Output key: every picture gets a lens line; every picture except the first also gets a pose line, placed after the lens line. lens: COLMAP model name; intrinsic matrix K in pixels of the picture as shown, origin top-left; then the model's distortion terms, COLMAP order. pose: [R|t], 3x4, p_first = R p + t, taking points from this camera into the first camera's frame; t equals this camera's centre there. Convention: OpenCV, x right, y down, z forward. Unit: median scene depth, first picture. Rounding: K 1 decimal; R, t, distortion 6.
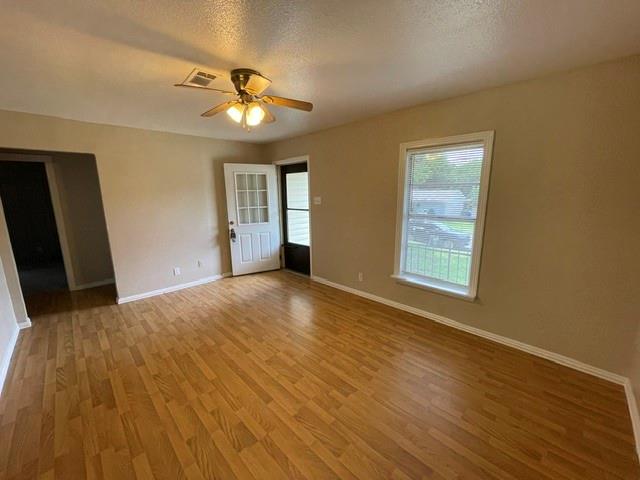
lens RADIAL K [[259.9, 0, 321.1], [0, 259.9, 239.9], [0, 0, 1]] dist [0.000785, 0.000011]
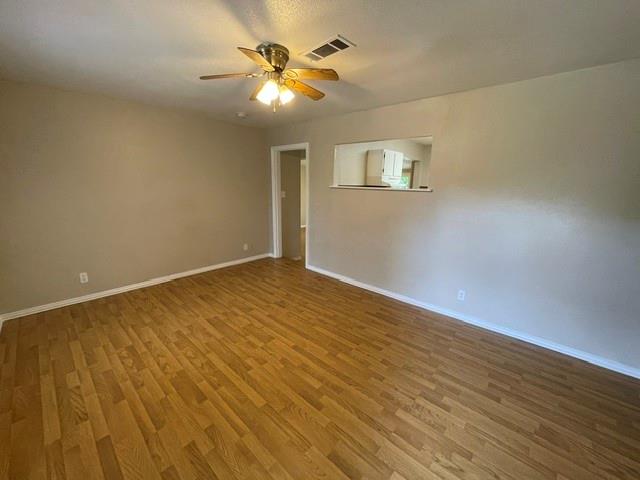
lens RADIAL K [[259.9, 0, 321.1], [0, 259.9, 239.9], [0, 0, 1]] dist [0.000785, 0.000011]
pose [[-0.998651, 0.006573, -0.051510, -0.336325], [-0.013864, 0.922207, 0.386448, -0.303640], [0.050043, 0.386641, -0.920872, 1.757772]]
